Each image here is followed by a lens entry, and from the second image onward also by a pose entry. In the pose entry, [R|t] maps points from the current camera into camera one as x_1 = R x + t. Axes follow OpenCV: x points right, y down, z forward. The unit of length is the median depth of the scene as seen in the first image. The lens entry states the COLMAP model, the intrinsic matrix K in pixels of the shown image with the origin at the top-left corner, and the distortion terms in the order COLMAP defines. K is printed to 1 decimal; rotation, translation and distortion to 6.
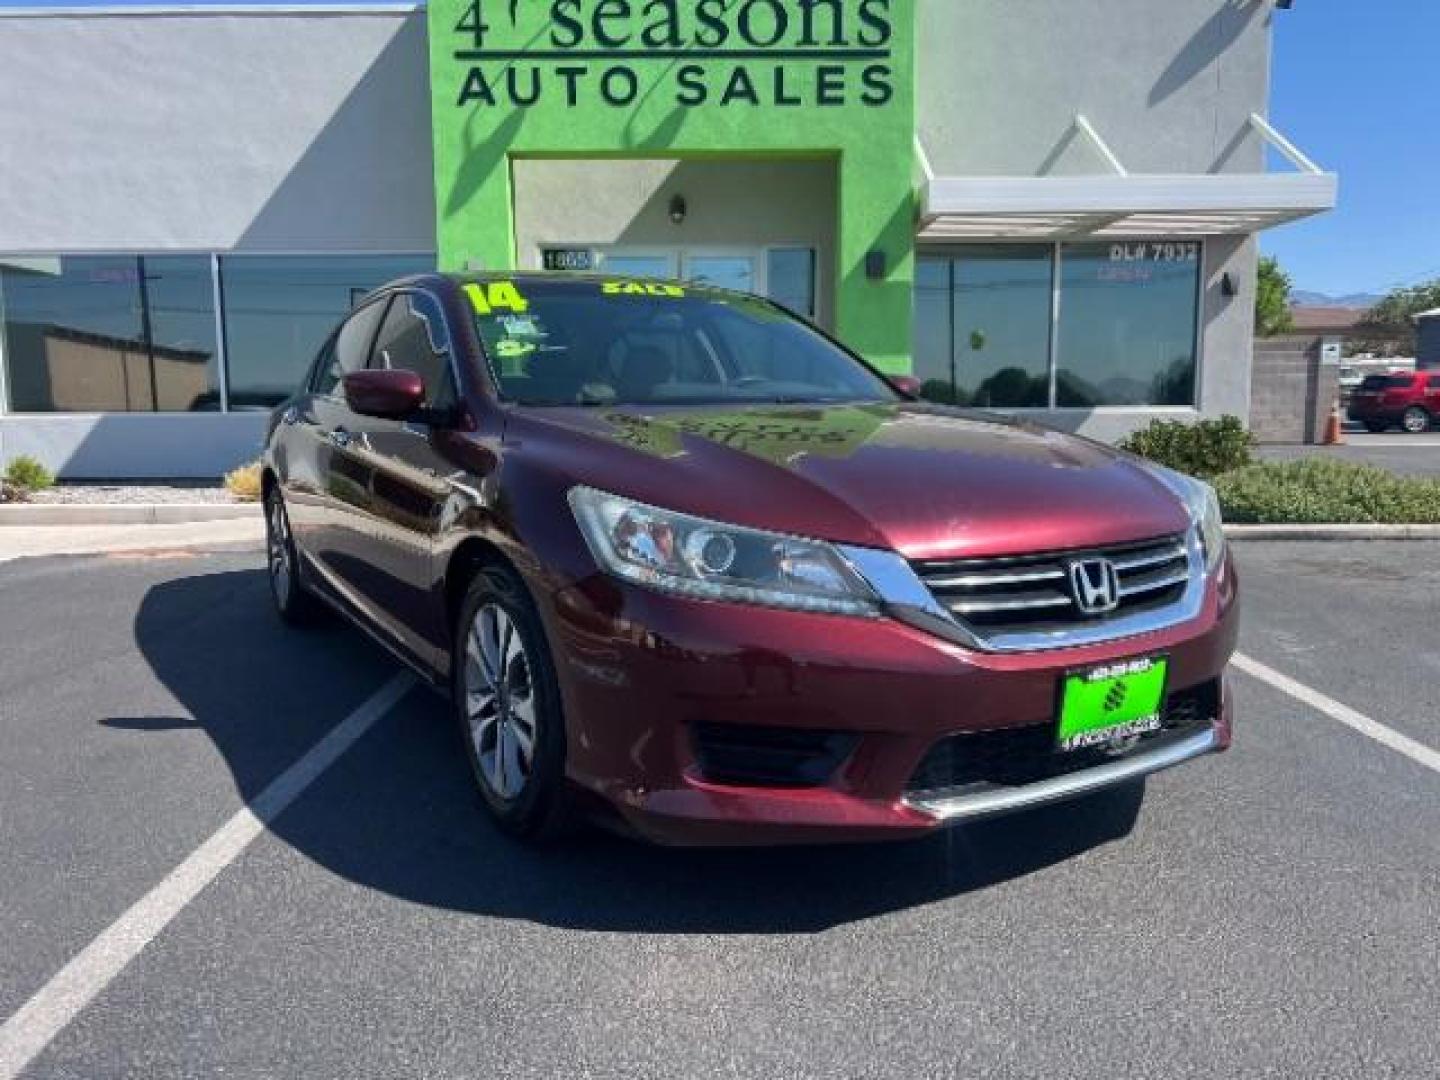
lens RADIAL K [[1091.3, 0, 715.1], [0, 1091.3, 541.1], [0, 0, 1]] dist [0.057842, -0.066612]
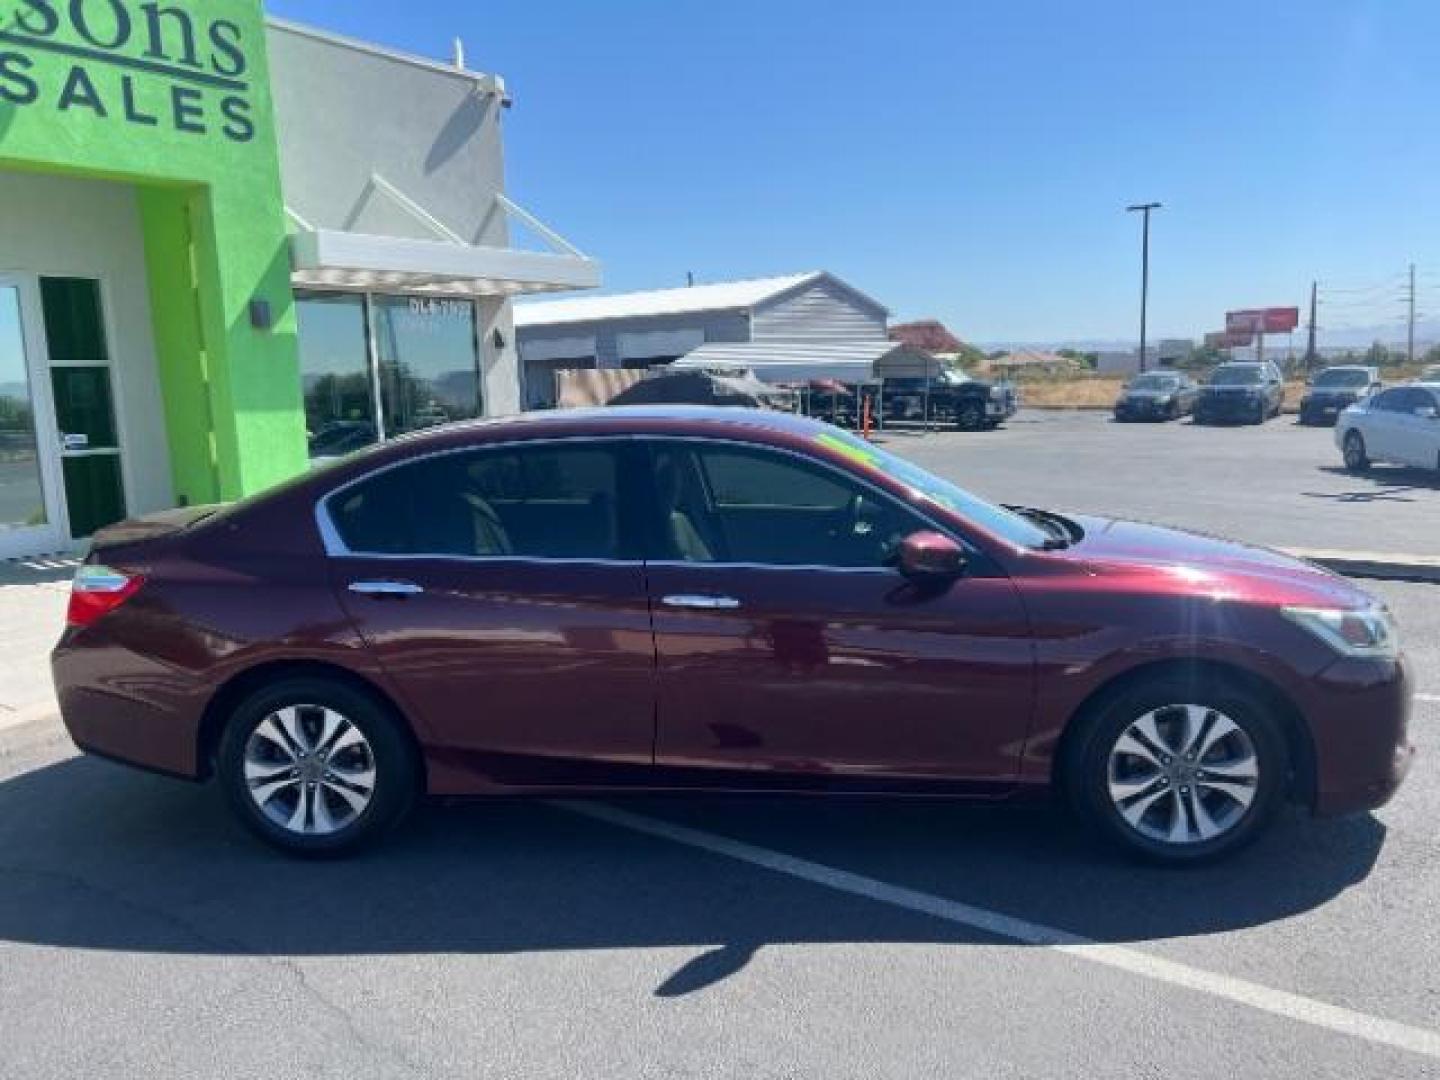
lens RADIAL K [[1091.3, 0, 715.1], [0, 1091.3, 541.1], [0, 0, 1]] dist [0.057842, -0.066612]
pose [[0.596385, -0.127912, 0.792442, -0.386343], [0.132726, 0.989347, 0.059806, -0.071045], [-0.791650, 0.069510, 0.607008, 0.157547]]
